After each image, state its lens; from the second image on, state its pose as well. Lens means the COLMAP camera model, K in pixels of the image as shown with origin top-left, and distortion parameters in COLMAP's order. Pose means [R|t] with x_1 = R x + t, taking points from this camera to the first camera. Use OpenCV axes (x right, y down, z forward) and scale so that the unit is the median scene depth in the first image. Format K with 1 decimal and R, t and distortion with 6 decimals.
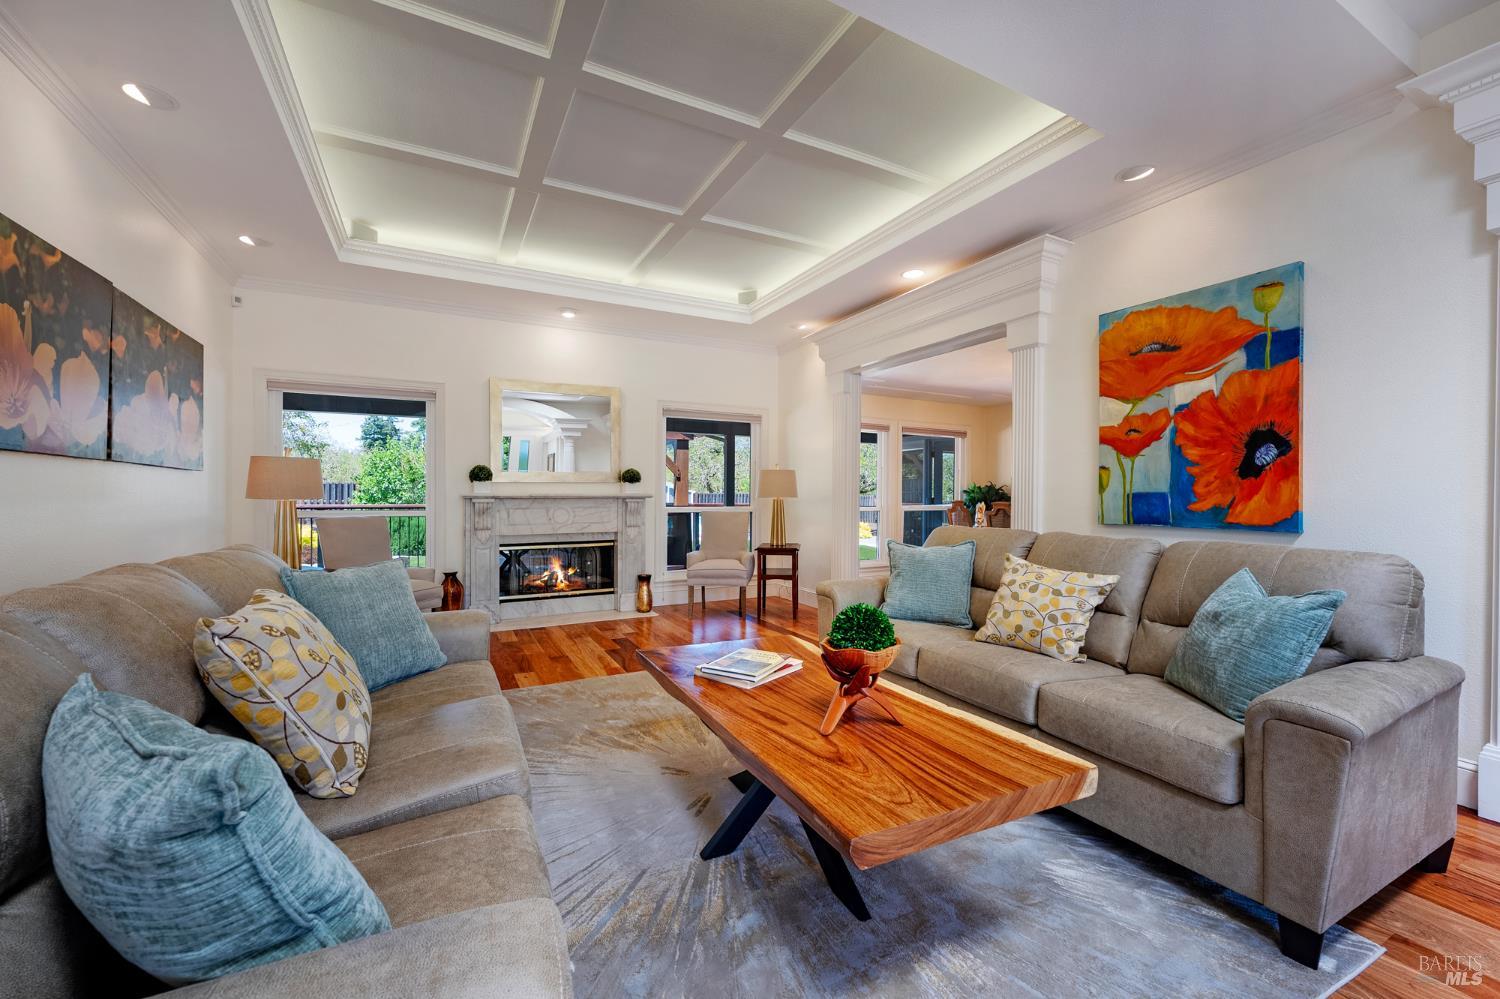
lens RADIAL K [[592.3, 0, 753.0], [0, 592.3, 495.1], [0, 0, 1]] dist [0.011224, -0.000129]
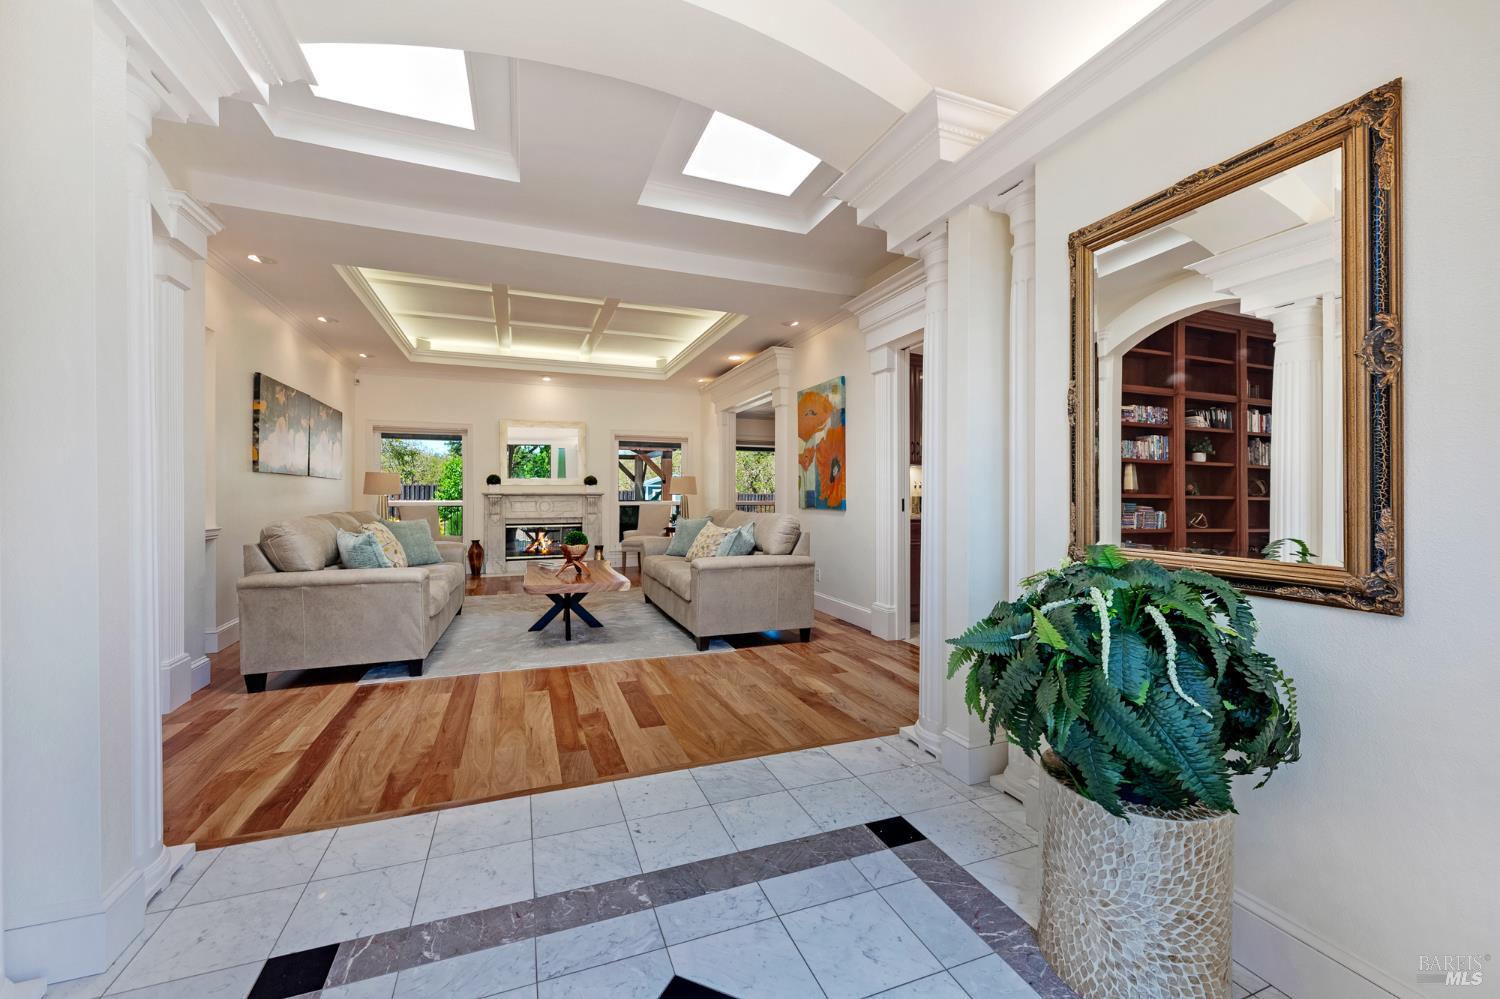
lens RADIAL K [[592.3, 0, 743.1], [0, 592.3, 497.1], [0, 0, 1]] dist [0.011224, -0.000129]
pose [[0.992402, 0.000441, -0.123039, 0.656776], [-0.000145, 0.999997, 0.002417, 0.011641], [0.123040, -0.002381, 0.992399, -0.822376]]
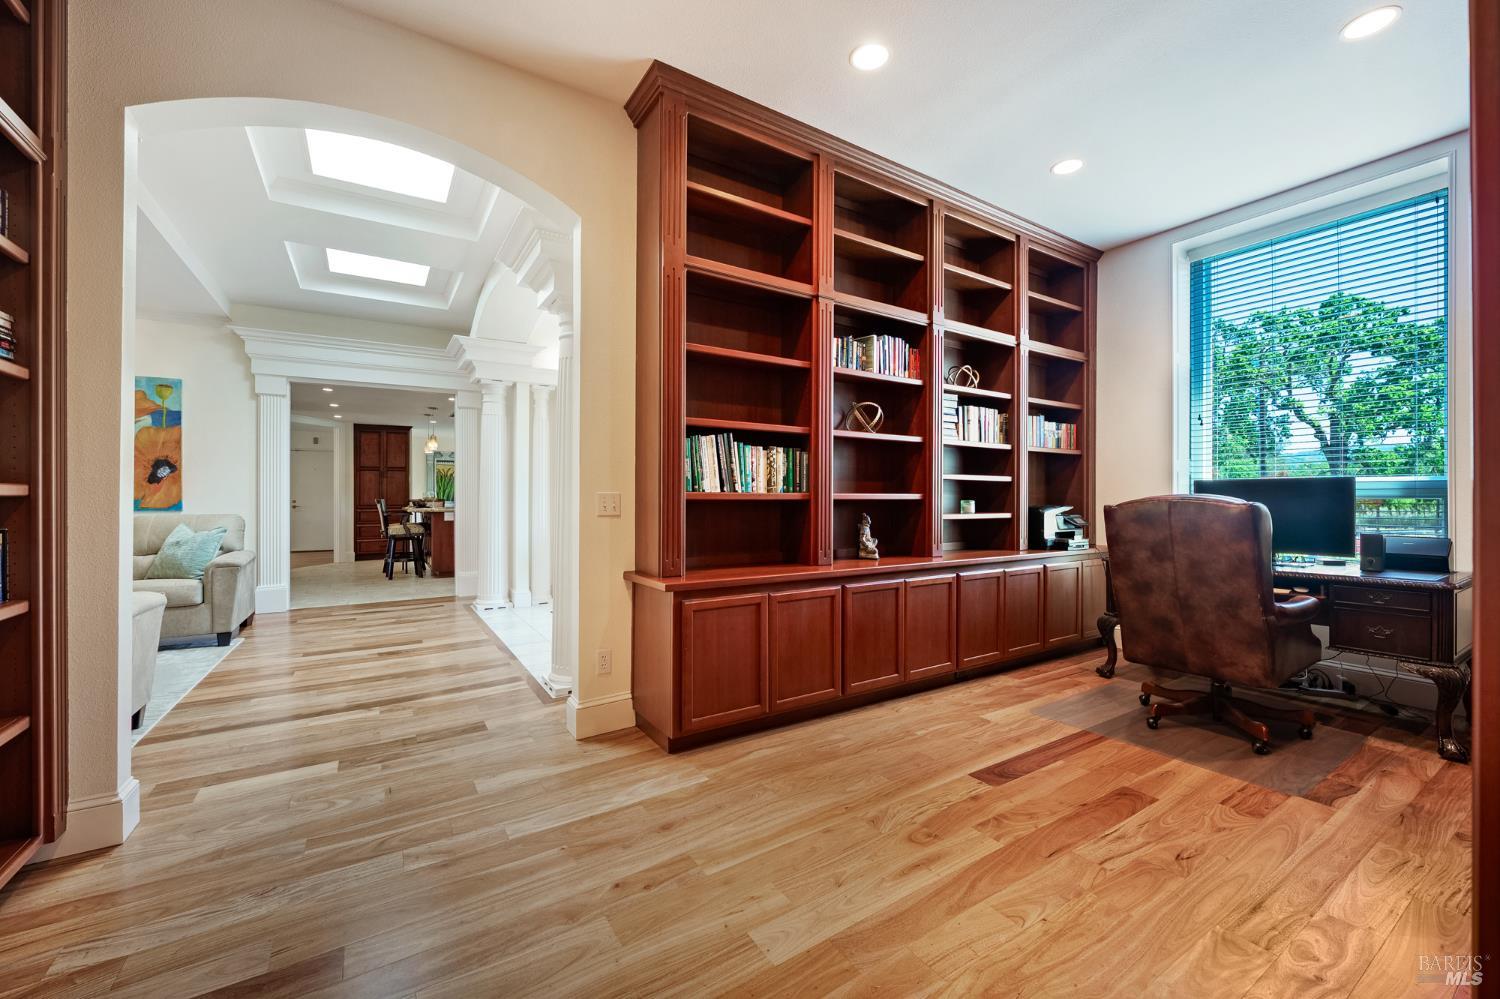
lens RADIAL K [[592.3, 0, 746.9], [0, 592.3, 496.0], [0, 0, 1]] dist [0.011224, -0.000129]
pose [[-0.074212, -0.001089, 0.997242, -1.025437], [-0.003295, 0.999994, 0.000847, 0.002979], [-0.997237, -0.003223, -0.074215, -0.630553]]
